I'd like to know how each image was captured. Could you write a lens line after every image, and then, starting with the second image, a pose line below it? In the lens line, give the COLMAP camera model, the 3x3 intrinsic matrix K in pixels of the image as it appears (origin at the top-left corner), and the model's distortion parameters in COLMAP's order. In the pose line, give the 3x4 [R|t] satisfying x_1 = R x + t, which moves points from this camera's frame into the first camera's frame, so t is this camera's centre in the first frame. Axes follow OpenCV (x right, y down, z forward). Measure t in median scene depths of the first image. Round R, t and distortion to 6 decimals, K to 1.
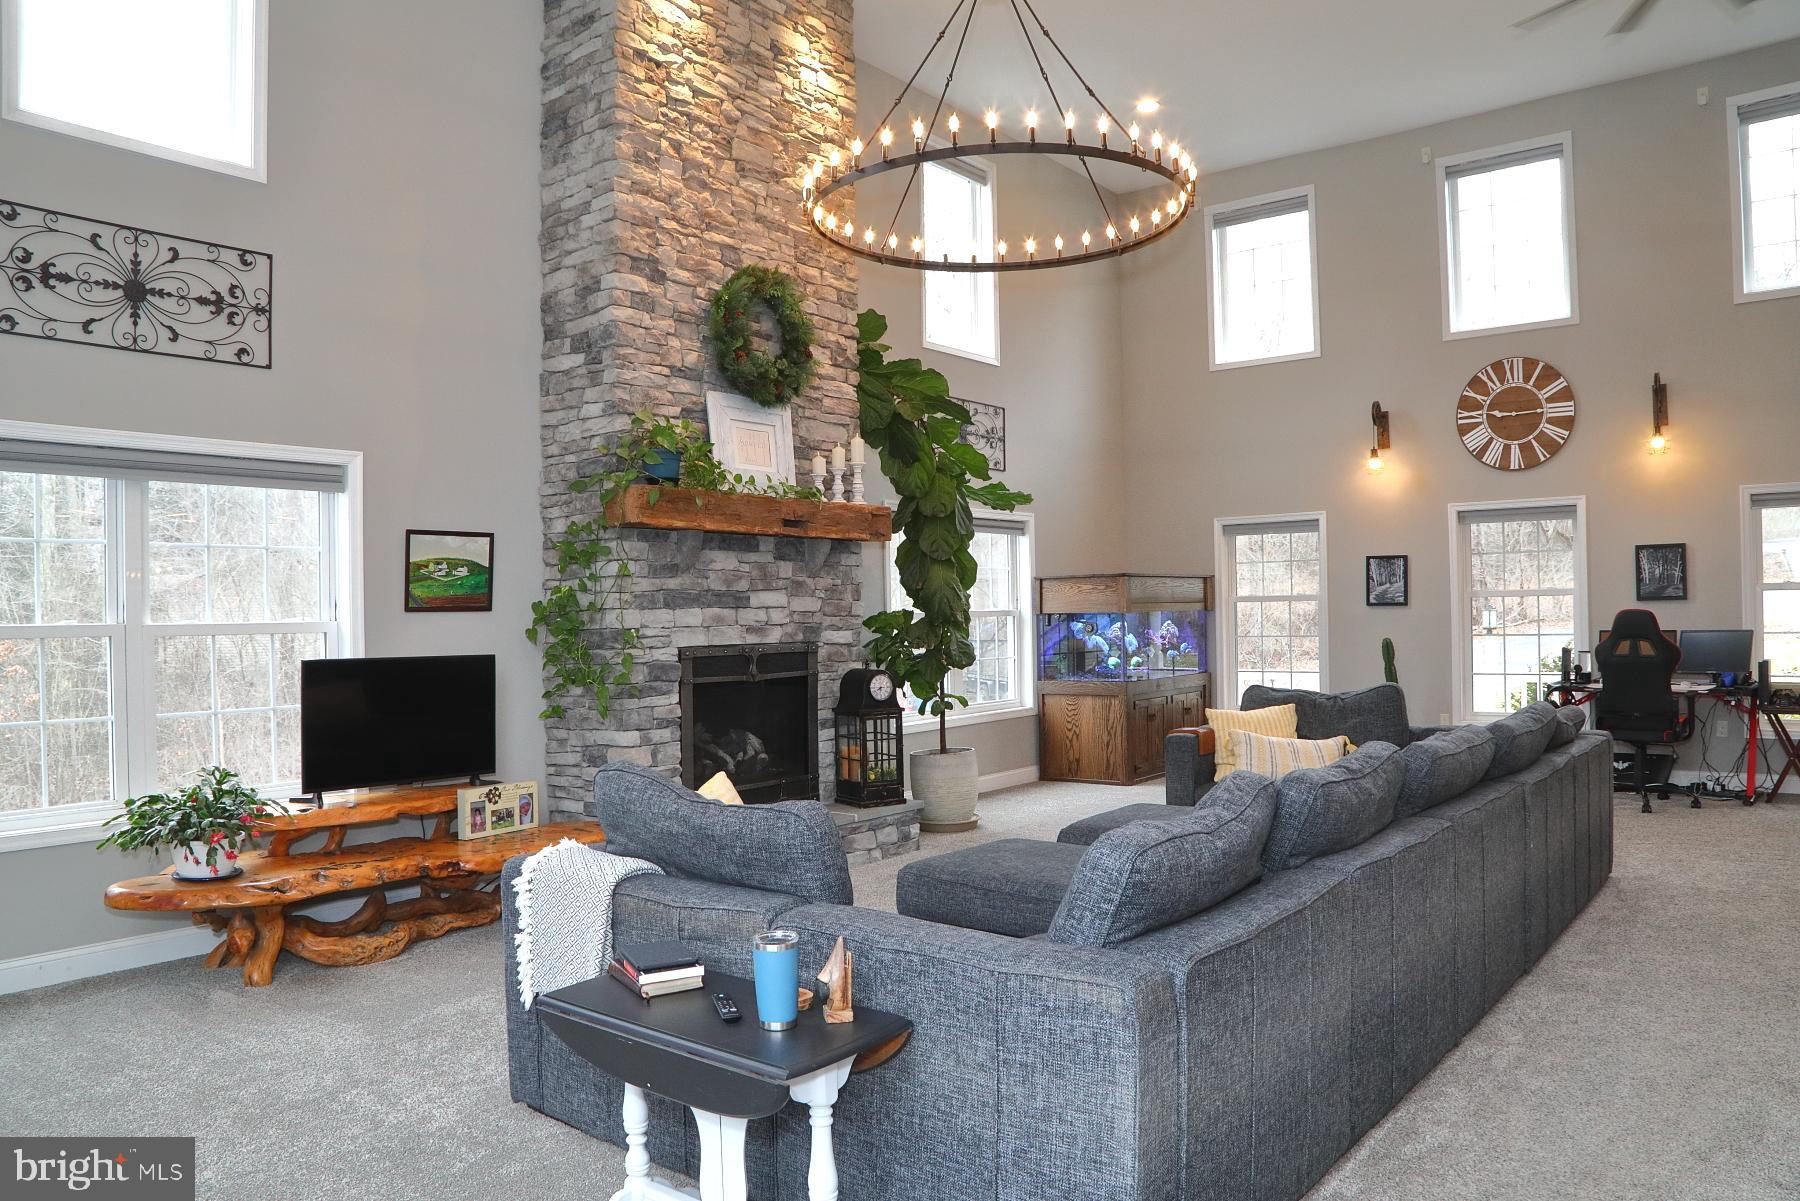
lens RADIAL K [[1261.4, 0, 900.0], [0, 1261.4, 600.5], [0, 0, 1]] dist [-0.130409, 0.082386]
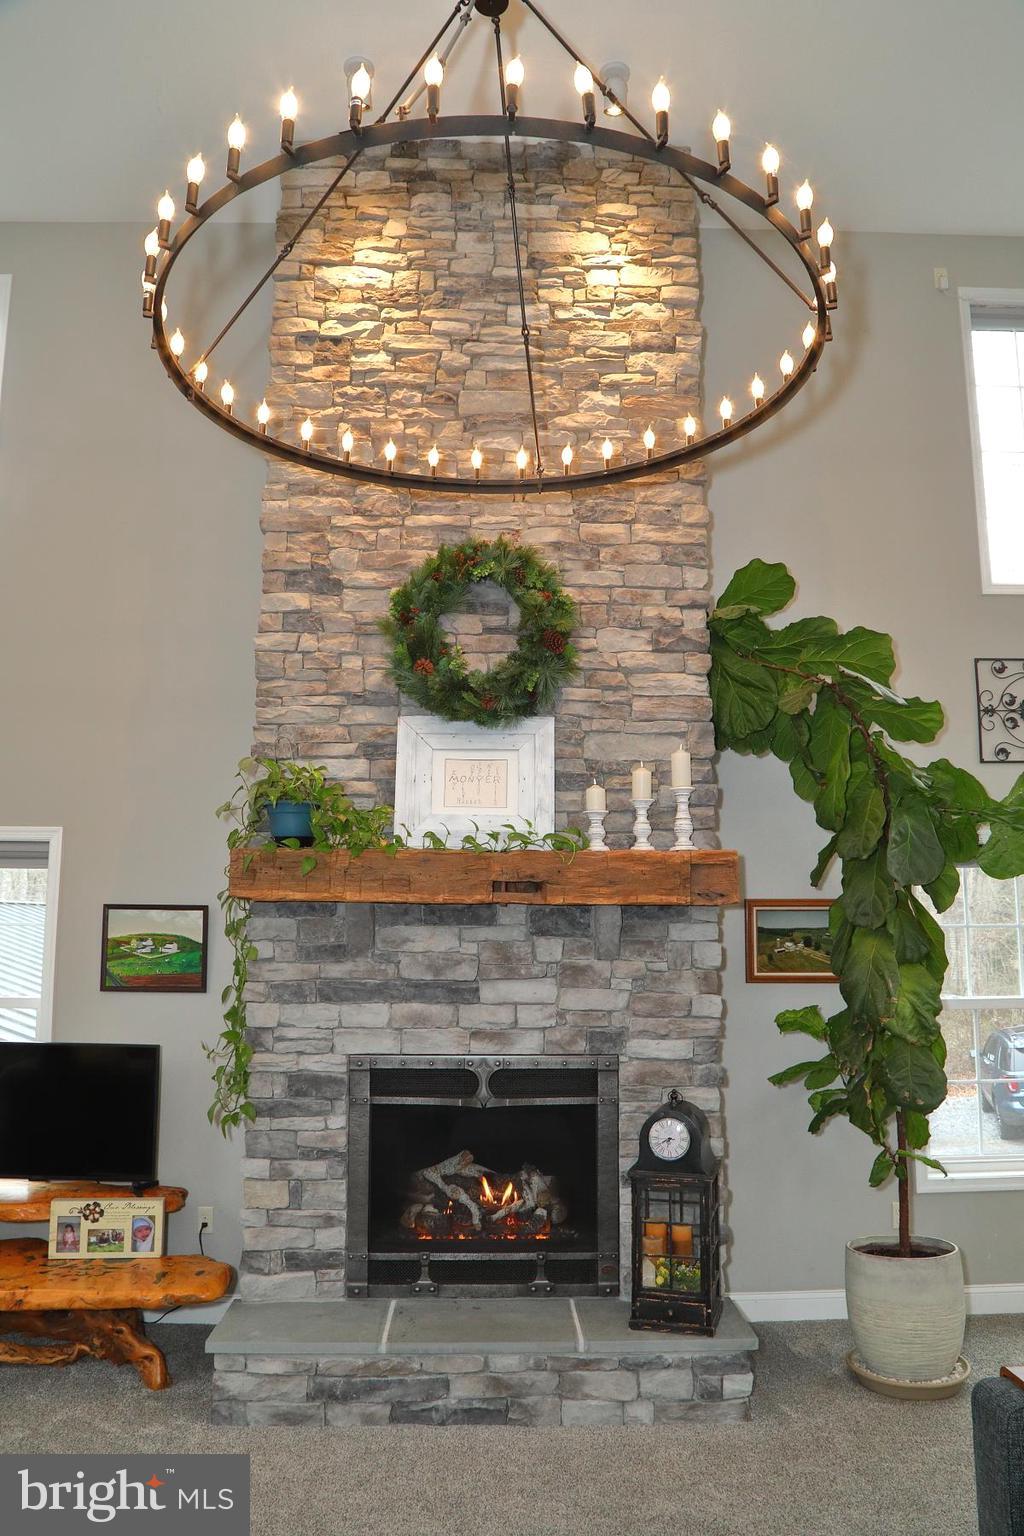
lens RADIAL K [[1097.7, 0, 512.0], [0, 1097.7, 768.0], [0, 0, 1]] dist [-0.120525, 0.093359]
pose [[0.632409, -0.096504, -0.768600, 0.398424], [-0.004403, 0.991746, -0.128145, -0.049581], [0.774622, 0.084424, 0.626764, 0.626192]]
